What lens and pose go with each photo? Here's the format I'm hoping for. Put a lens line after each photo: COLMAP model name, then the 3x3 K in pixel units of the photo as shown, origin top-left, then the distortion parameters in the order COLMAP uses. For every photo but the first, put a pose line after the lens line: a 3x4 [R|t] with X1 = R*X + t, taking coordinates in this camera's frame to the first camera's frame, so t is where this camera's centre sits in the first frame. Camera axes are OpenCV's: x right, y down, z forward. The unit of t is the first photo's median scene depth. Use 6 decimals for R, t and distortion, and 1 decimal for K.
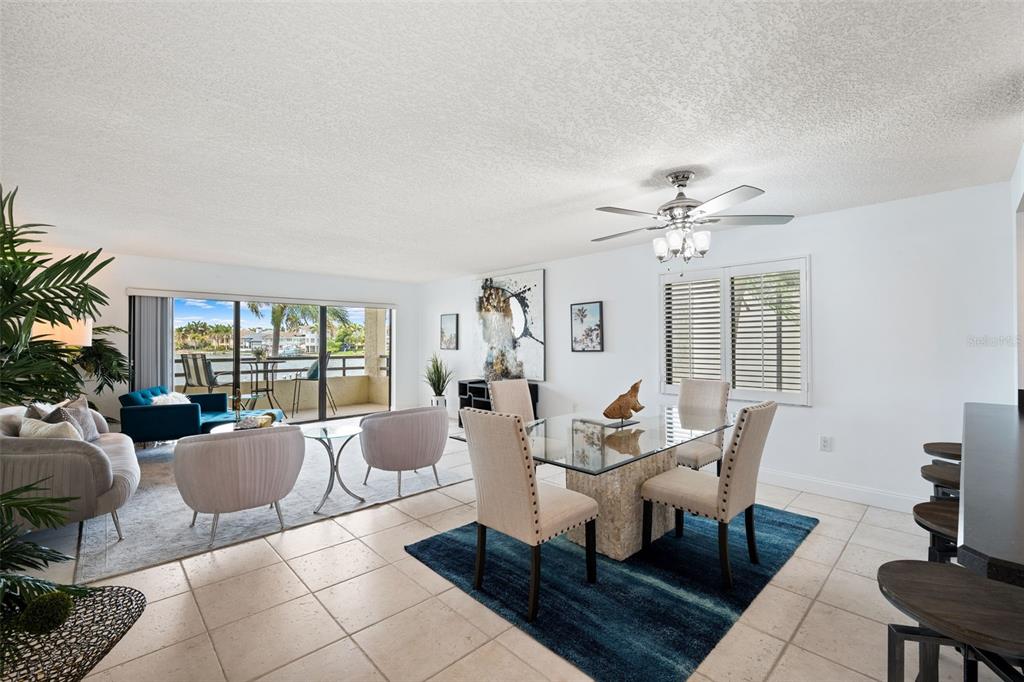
lens RADIAL K [[432.1, 0, 512.0], [0, 432.1, 341.0], [0, 0, 1]] dist [-0.000388, -0.000342]
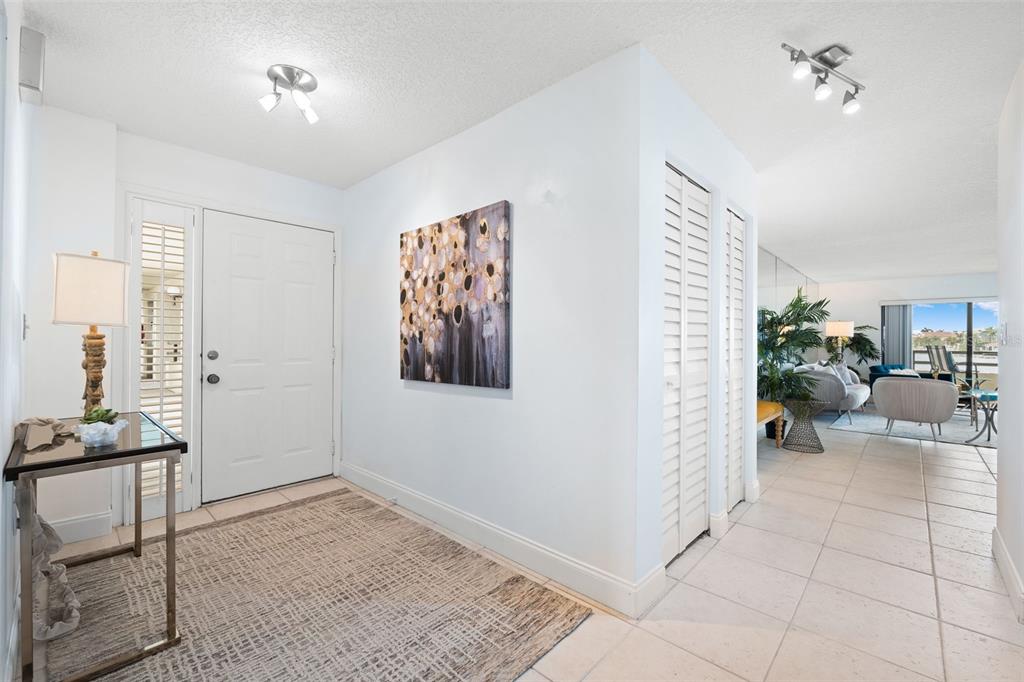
lens RADIAL K [[432.1, 0, 512.0], [0, 432.1, 341.0], [0, 0, 1]] dist [-0.000388, -0.000342]
pose [[0.053580, -0.004206, -0.998555, 0.715657], [-0.003455, 0.999984, -0.004398, 0.040028], [0.998558, 0.003686, 0.053564, -0.496629]]
